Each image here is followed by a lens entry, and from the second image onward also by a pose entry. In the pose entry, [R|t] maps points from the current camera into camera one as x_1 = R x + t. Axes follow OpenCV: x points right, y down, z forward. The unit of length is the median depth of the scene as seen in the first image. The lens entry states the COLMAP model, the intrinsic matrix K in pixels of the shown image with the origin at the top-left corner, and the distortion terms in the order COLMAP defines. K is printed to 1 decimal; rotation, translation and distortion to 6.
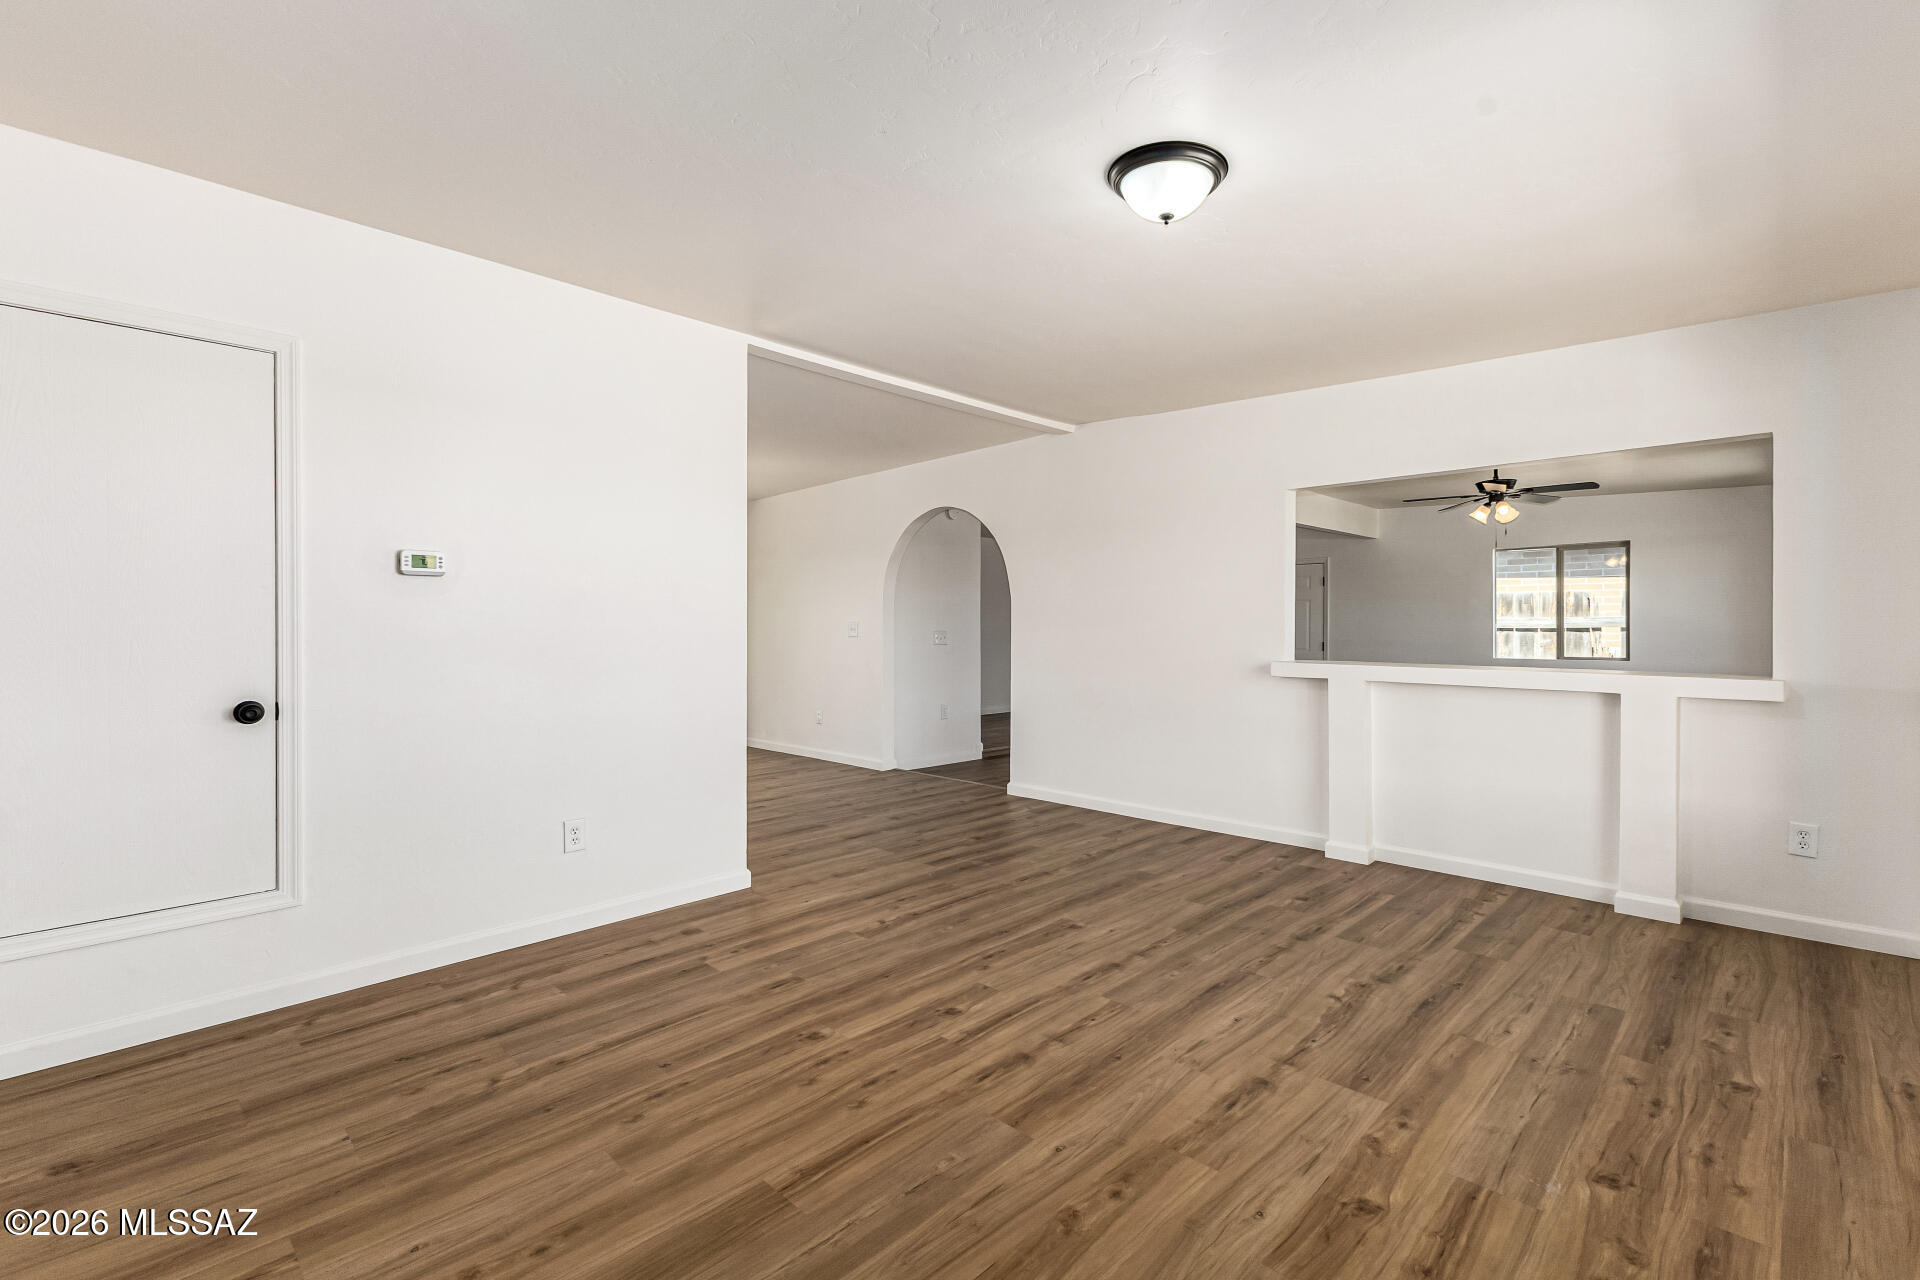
lens RADIAL K [[834.1, 0, 960.0], [0, 834.1, 640.0], [0, 0, 1]] dist [0.007096, -0.000525]
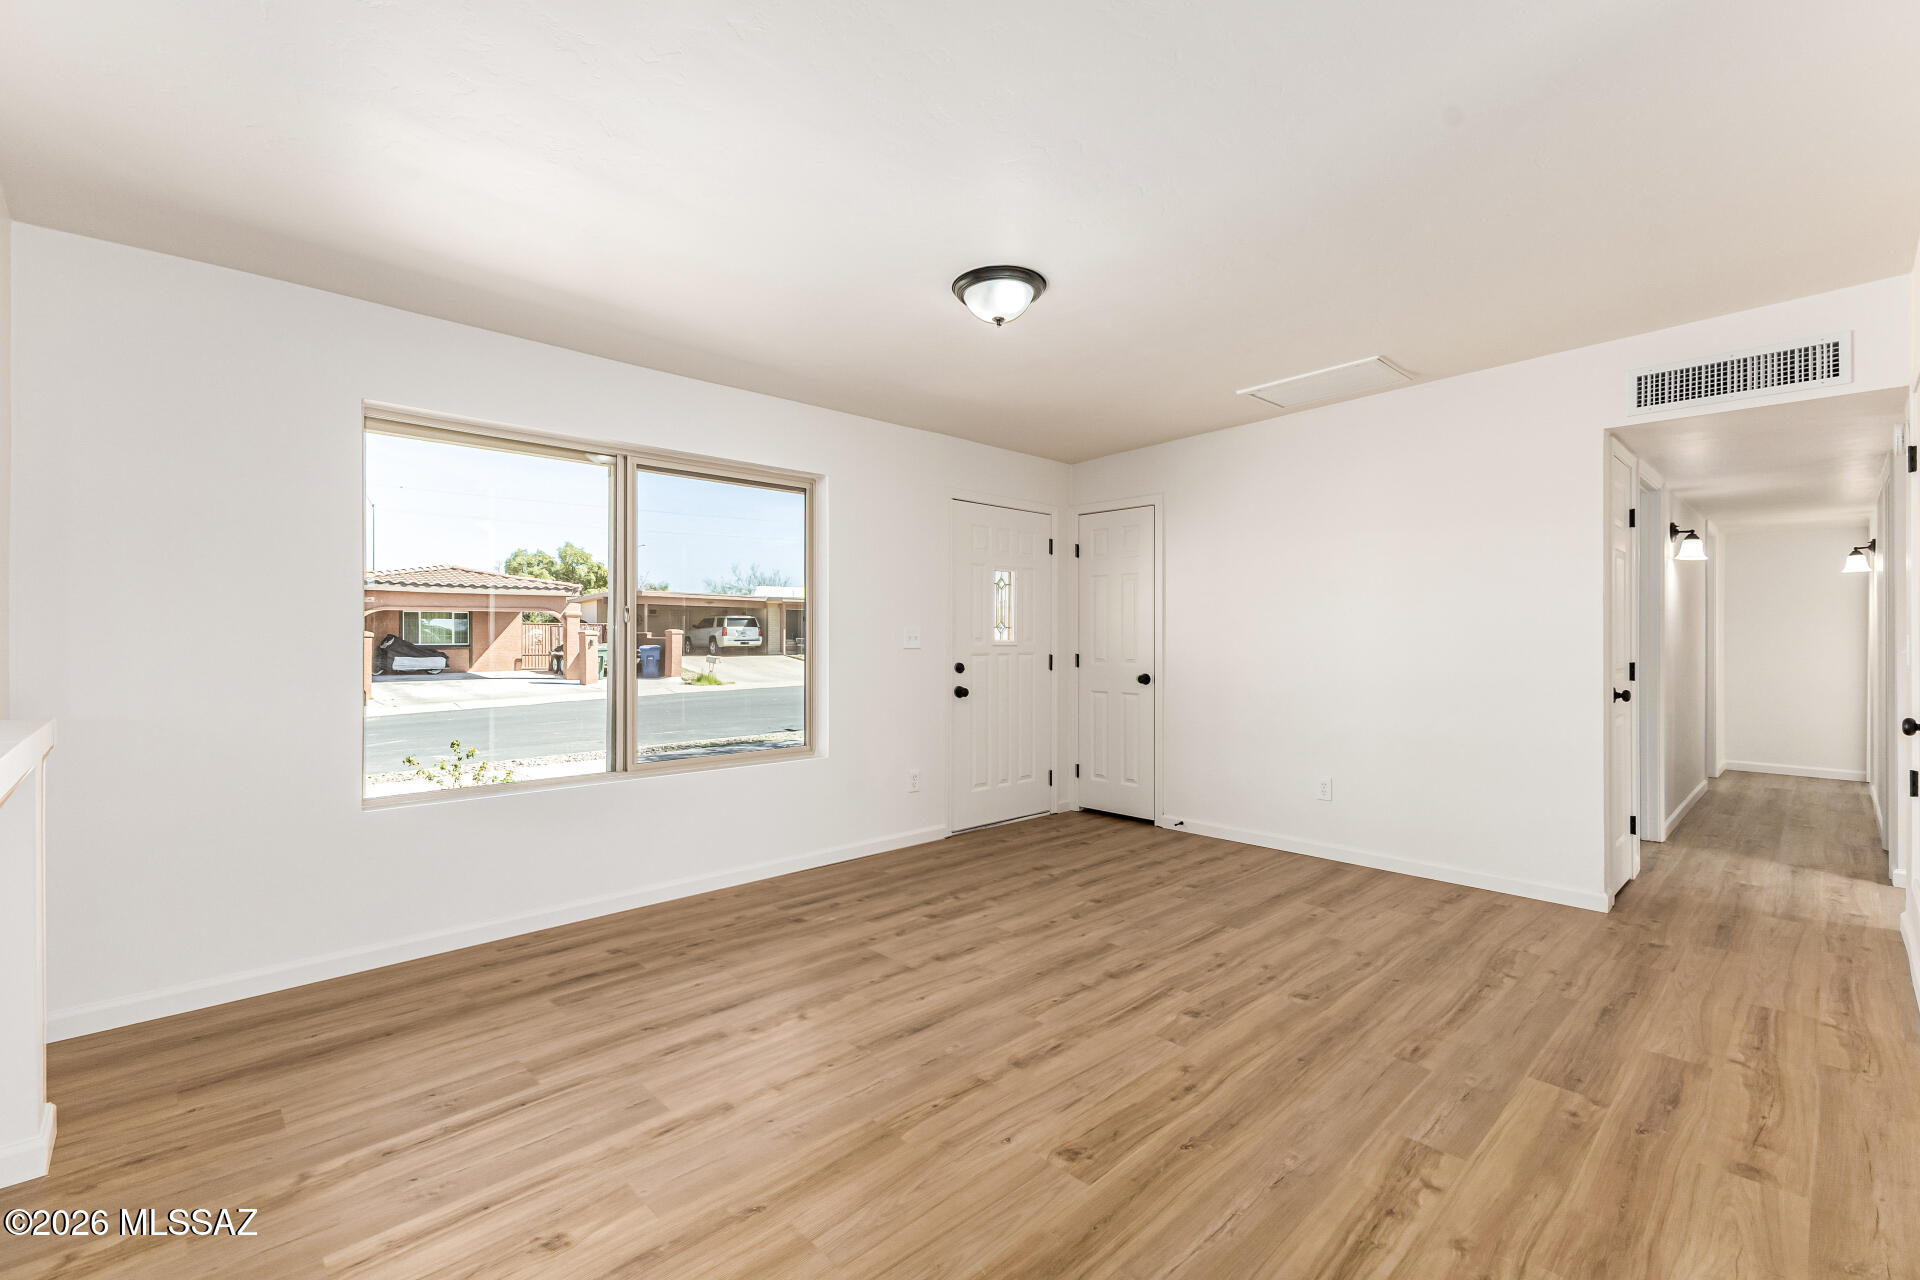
lens RADIAL K [[834.1, 0, 960.0], [0, 834.1, 640.0], [0, 0, 1]] dist [0.007096, -0.000525]
pose [[-0.999988, 0.000425, 0.004840, 0.253957], [0.000512, 0.999841, 0.017840, -0.025192], [-0.004832, 0.017843, -0.999829, 1.901154]]
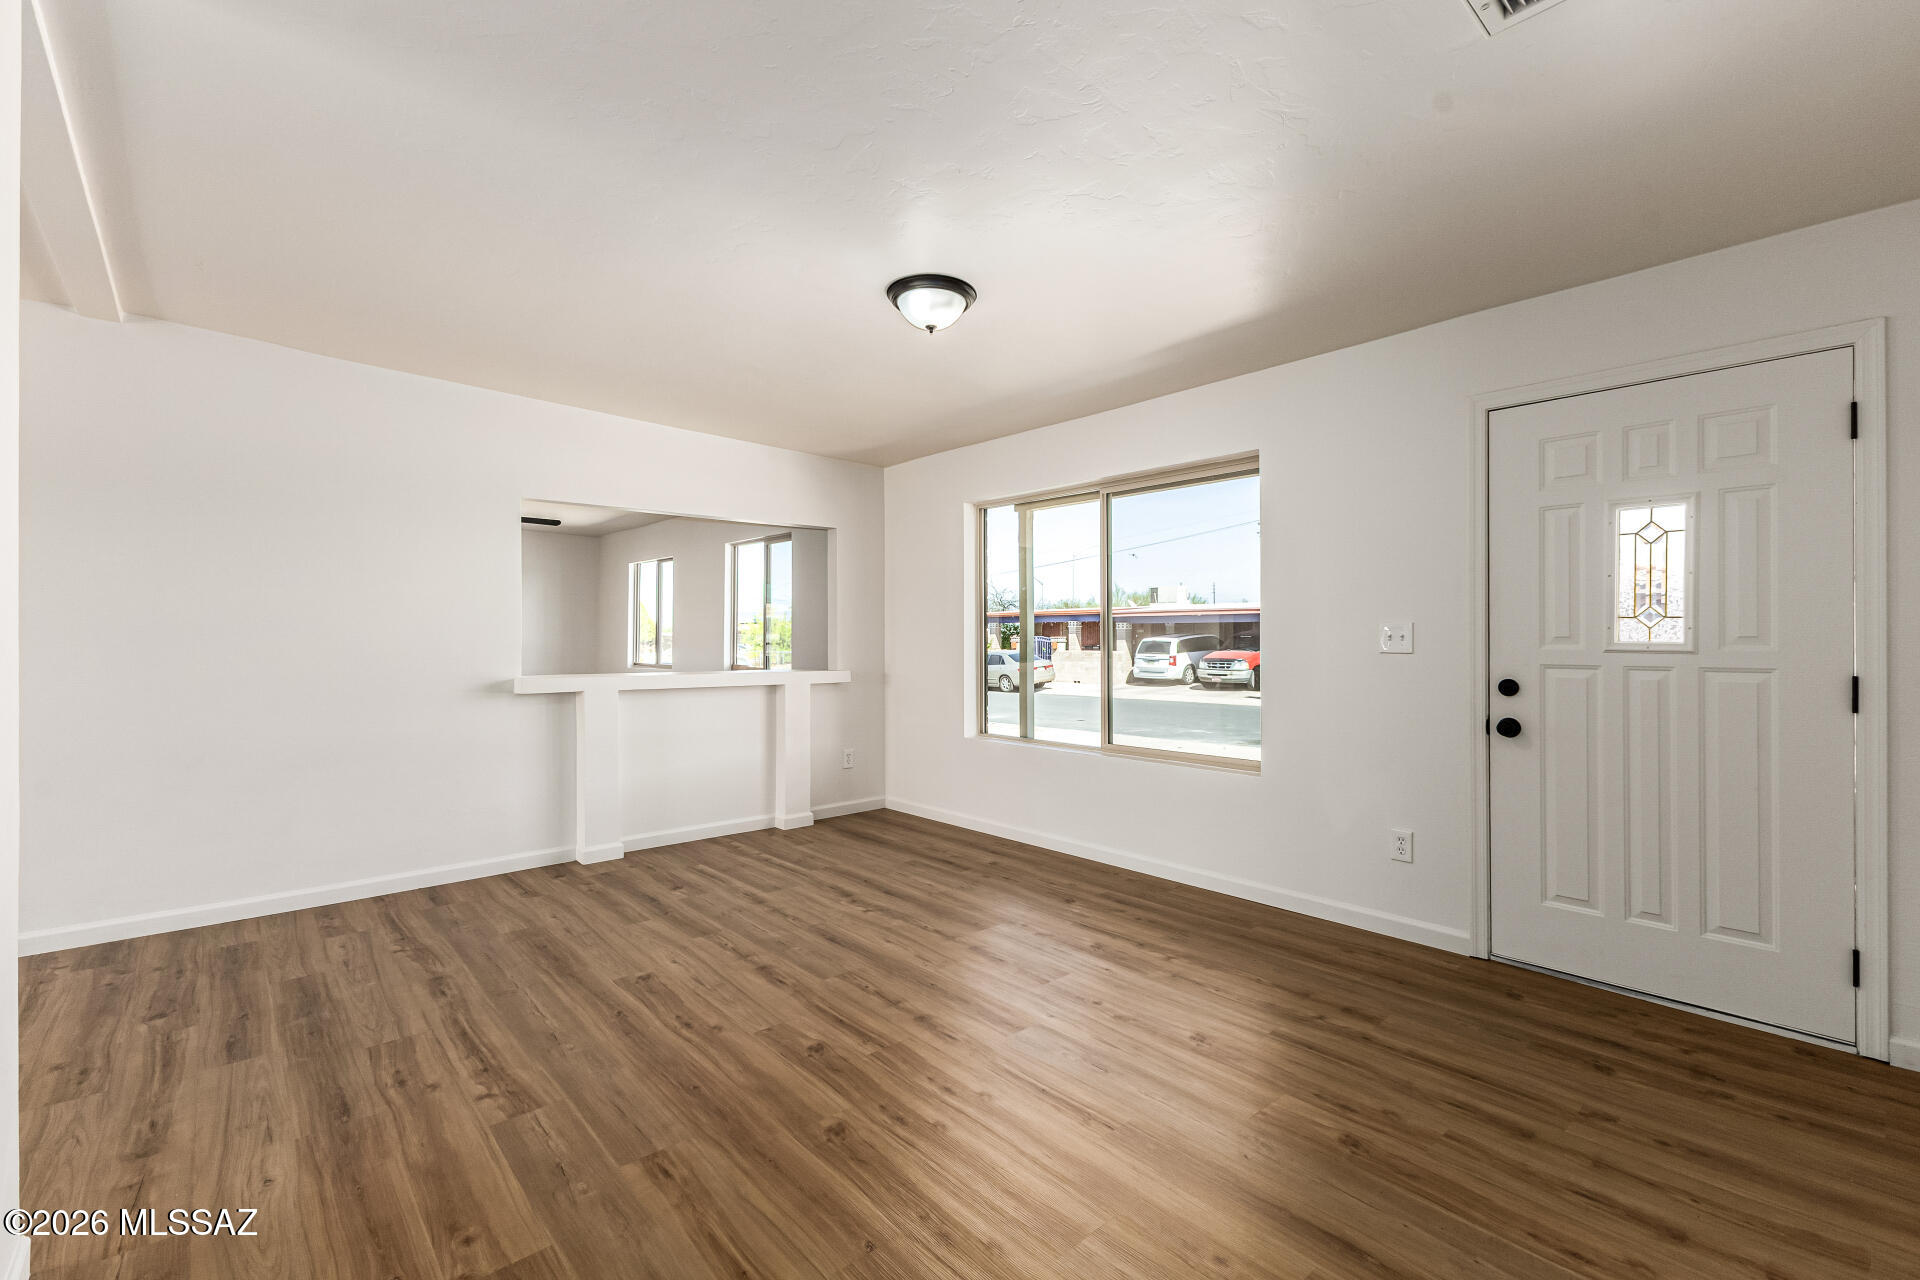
lens RADIAL K [[870.2, 0, 960.0], [0, 870.2, 640.0], [0, 0, 1]] dist [0.013664, 0.000005]
pose [[0.067059, -0.001384, 0.997748, -0.922213], [0.019543, 0.999809, 0.000073, -0.008200], [-0.997558, 0.019494, 0.067073, 0.725562]]
